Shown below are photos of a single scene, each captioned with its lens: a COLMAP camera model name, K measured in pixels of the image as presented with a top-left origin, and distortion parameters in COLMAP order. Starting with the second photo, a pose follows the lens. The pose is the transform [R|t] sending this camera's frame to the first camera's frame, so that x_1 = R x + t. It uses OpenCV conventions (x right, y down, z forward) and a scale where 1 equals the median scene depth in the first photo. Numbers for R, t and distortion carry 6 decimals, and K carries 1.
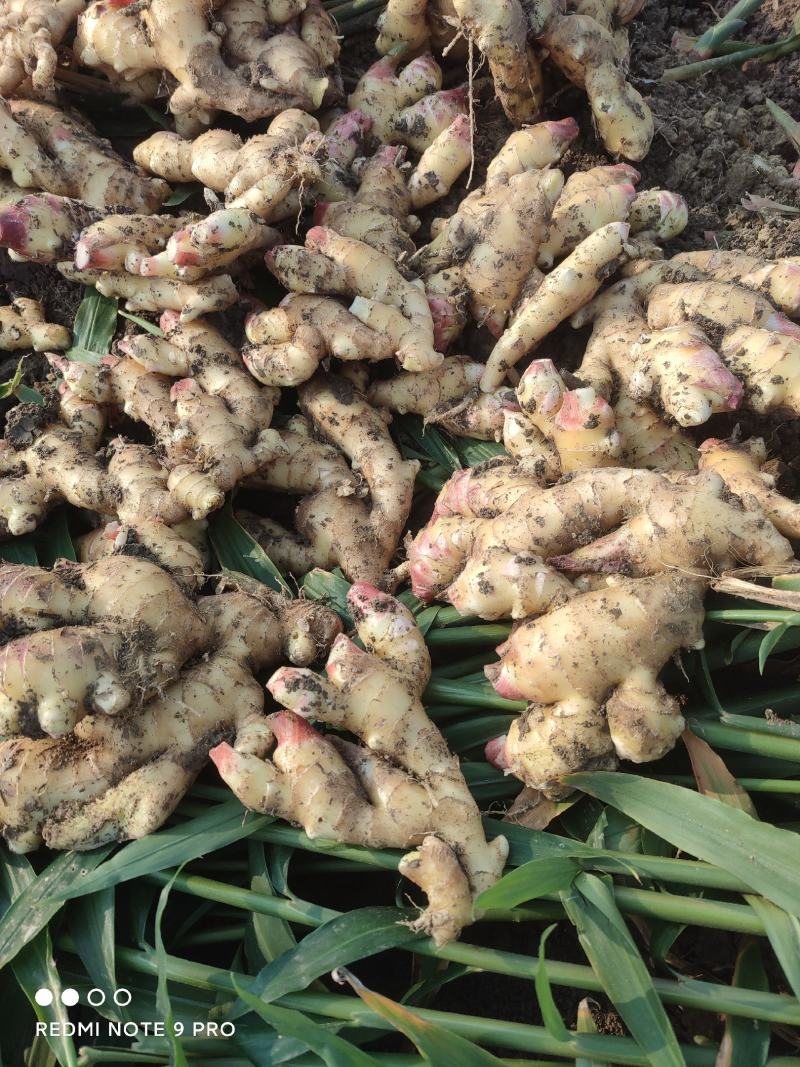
lens RADIAL K [[769.5, 0, 400.1], [0, 769.5, 549.0], [0, 0, 1]] dist [0.012623, -0.026189]
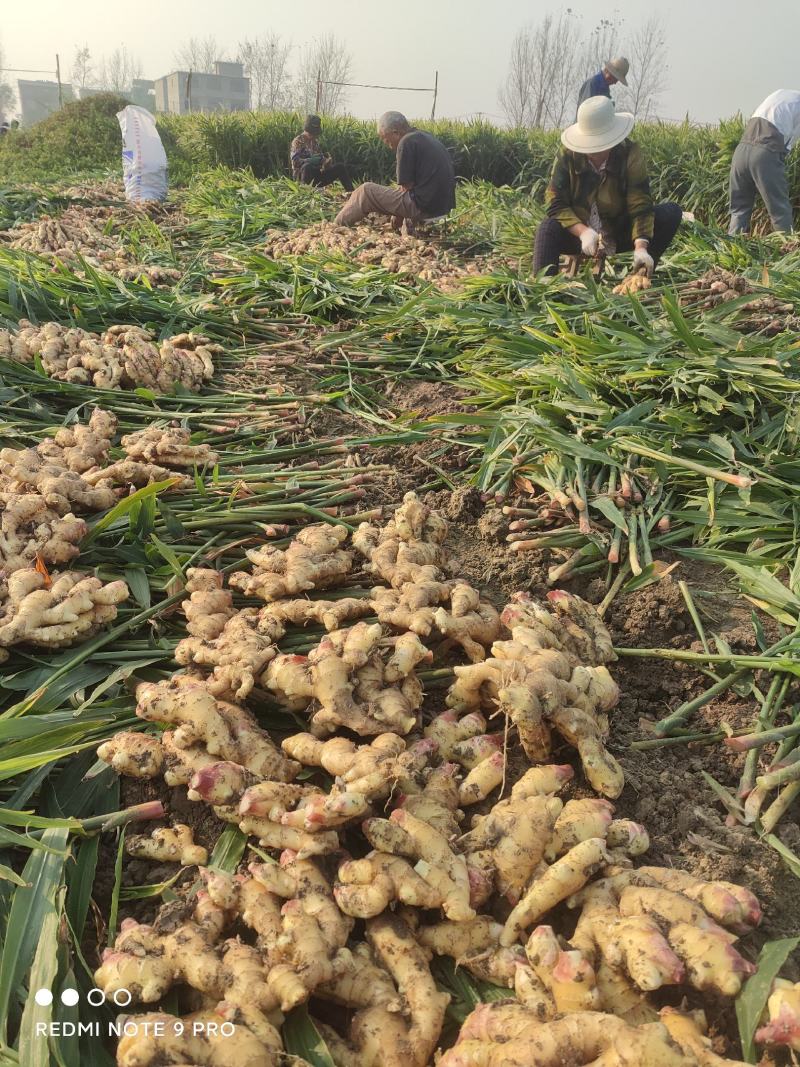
lens RADIAL K [[861.6, 0, 400.0], [0, 861.6, 533.5], [0, 0, 1]] dist [0.077261, -0.103054]
pose [[0.989263, 0.138638, -0.046249, -0.100712], [-0.136496, 0.763346, -0.631405, 0.240547], [-0.052233, 0.630938, 0.774073, -0.651459]]
